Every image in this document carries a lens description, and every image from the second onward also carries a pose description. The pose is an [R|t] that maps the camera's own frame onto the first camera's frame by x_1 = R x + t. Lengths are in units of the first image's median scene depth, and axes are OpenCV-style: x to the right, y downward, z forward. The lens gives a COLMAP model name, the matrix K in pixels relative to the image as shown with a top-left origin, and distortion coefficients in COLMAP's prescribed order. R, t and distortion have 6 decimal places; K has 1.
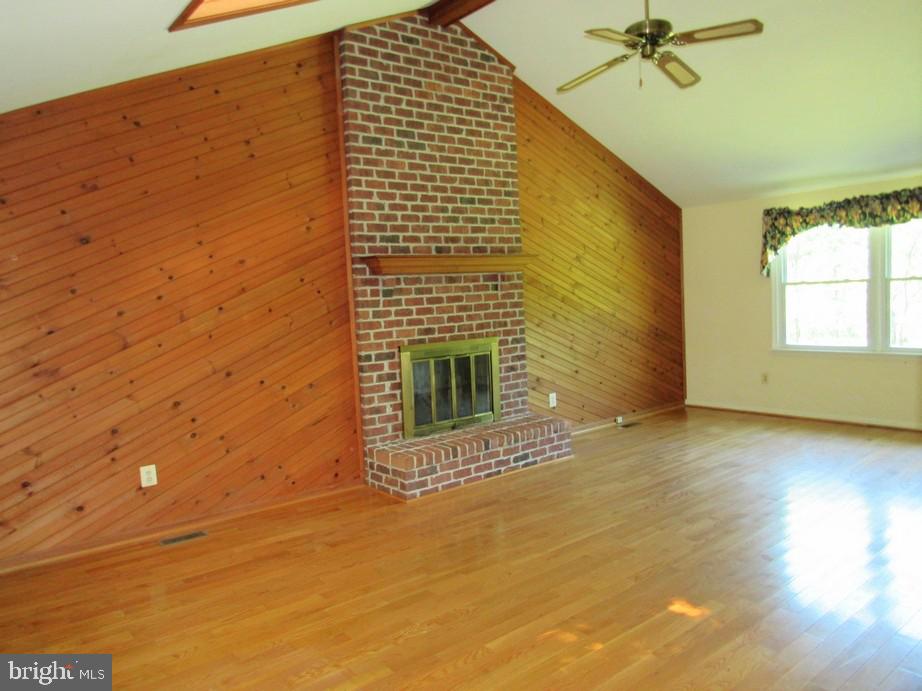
lens RADIAL K [[666.3, 0, 462.8], [0, 666.3, 346.0], [0, 0, 1]] dist [-0.017422, -0.011334]
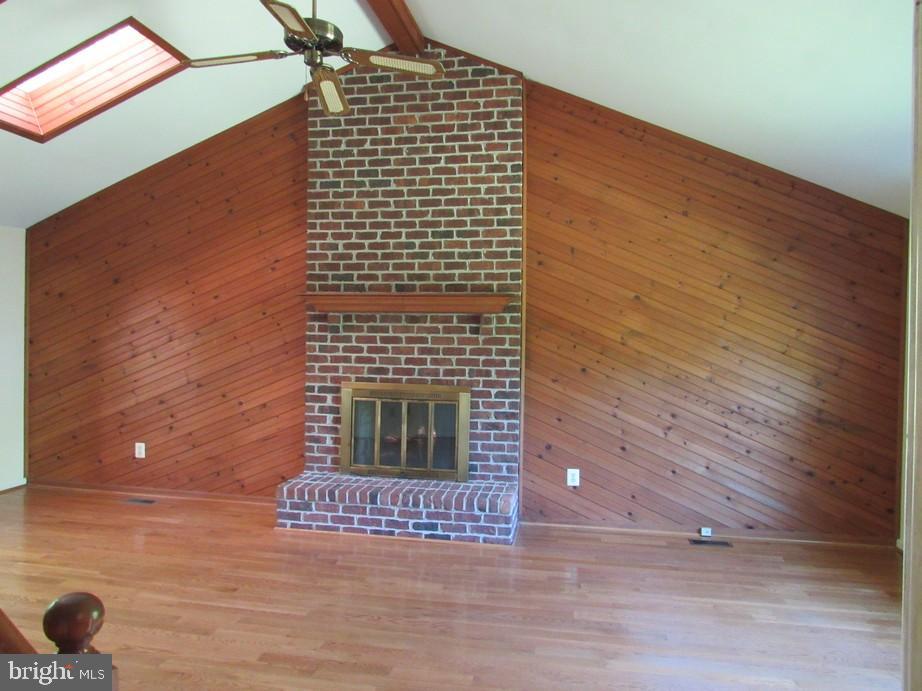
lens RADIAL K [[666.3, 0, 439.1], [0, 666.3, 348.3], [0, 0, 1]] dist [-0.017422, -0.011334]
pose [[0.645894, 0.079473, -0.759279, 0.770121], [-0.106307, 0.994240, 0.013634, -0.080326], [0.755989, 0.071910, 0.650623, 0.445044]]
